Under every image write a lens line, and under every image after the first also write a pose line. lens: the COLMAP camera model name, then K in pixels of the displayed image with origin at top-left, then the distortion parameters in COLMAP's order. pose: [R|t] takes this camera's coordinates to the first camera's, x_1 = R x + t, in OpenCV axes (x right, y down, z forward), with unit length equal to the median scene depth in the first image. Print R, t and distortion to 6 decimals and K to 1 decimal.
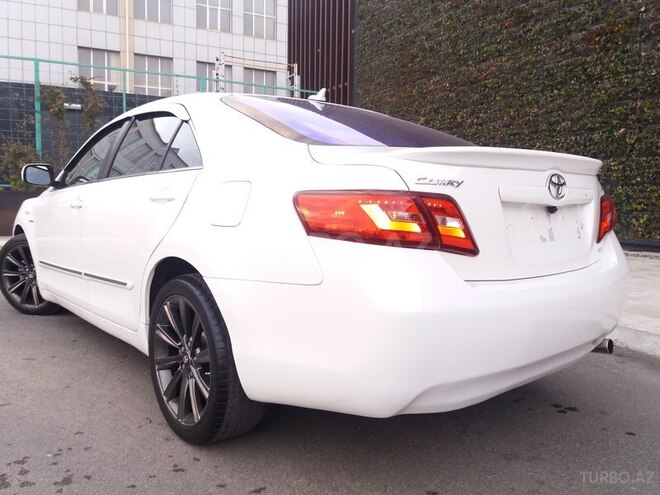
lens RADIAL K [[544.1, 0, 350.1], [0, 544.1, 245.1], [0, 0, 1]] dist [0.018334, -0.046007]
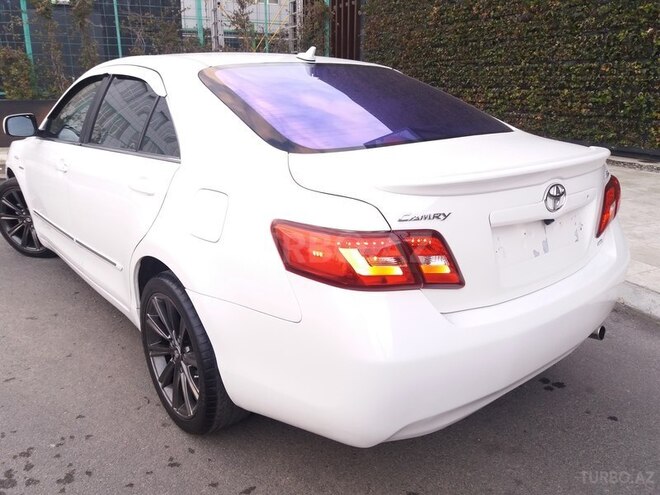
lens RADIAL K [[544.1, 0, 349.5], [0, 544.1, 243.6], [0, 0, 1]] dist [0.018334, -0.046007]
pose [[0.999778, 0.001532, -0.021014, 0.046751], [0.002814, 0.978705, 0.205250, -0.222641], [0.020881, -0.205264, 0.978484, 0.062363]]
